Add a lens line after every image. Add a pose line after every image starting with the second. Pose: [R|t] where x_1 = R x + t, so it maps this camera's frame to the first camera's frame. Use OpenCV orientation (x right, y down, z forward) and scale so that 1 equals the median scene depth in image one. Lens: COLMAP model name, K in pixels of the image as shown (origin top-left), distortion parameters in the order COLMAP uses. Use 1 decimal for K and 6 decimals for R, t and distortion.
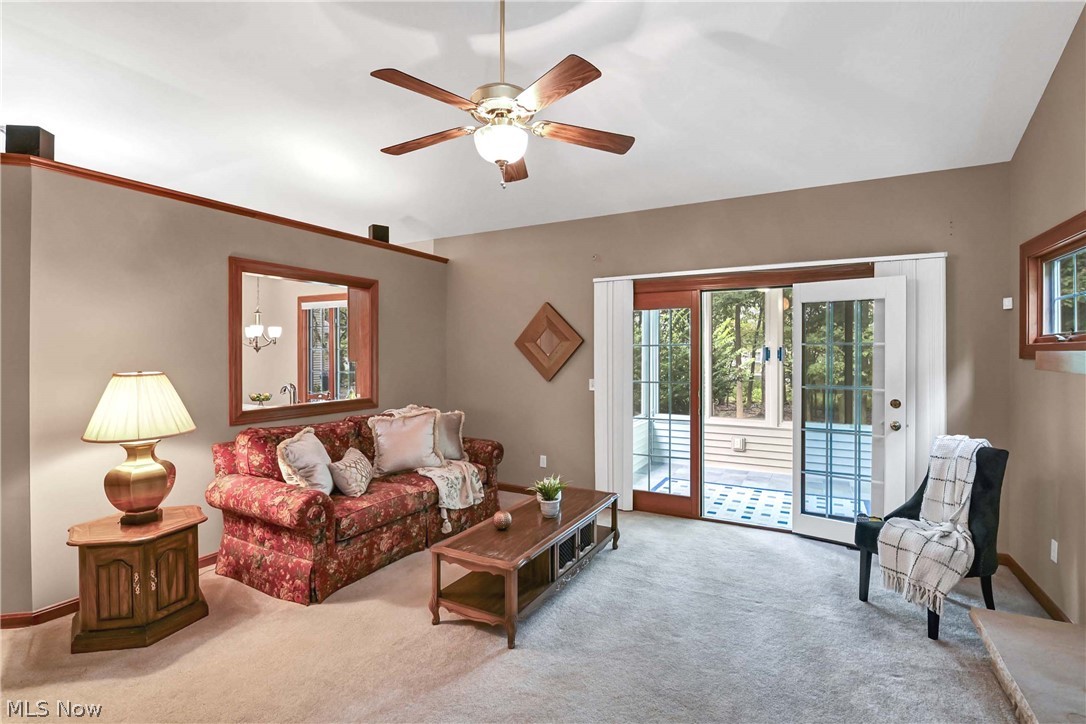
lens RADIAL K [[492.1, 0, 560.3], [0, 492.1, 360.3], [0, 0, 1]] dist [-0.014676, -0.000917]
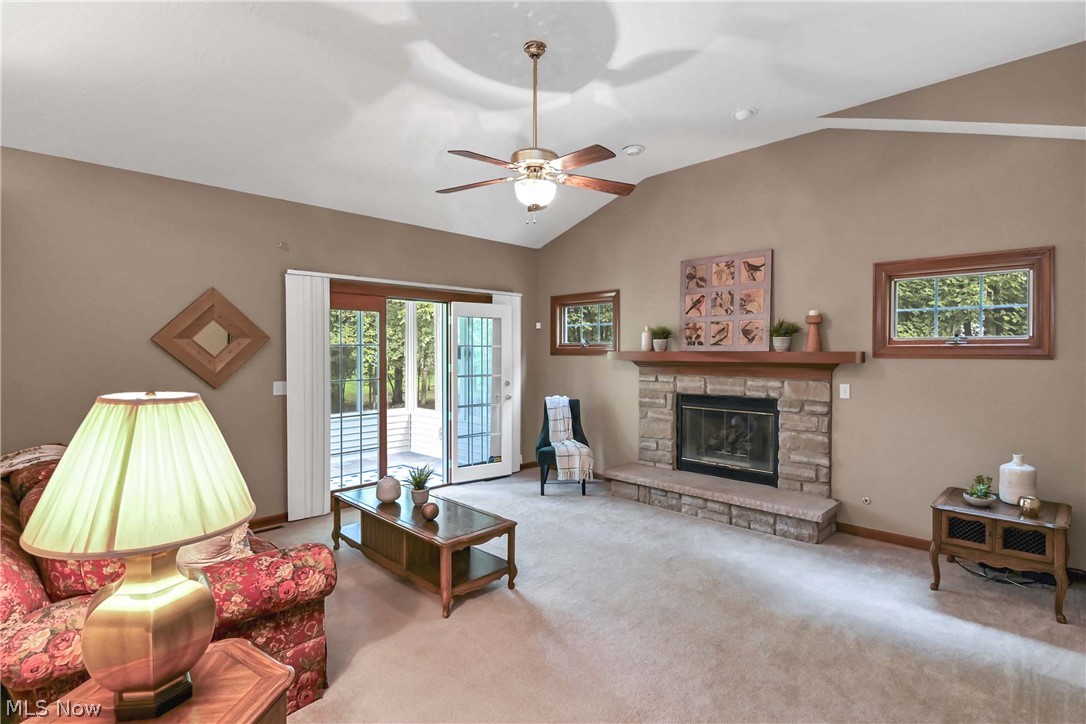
lens RADIAL K [[509.4, 0, 543.0], [0, 509.4, 362.0], [0, 0, 1]] dist [-0.000609, -0.006526]
pose [[0.317877, -0.018910, 0.947943, -0.841092], [0.014395, 0.999782, 0.015117, -0.005769], [-0.948023, 0.008840, 0.318080, 0.328935]]
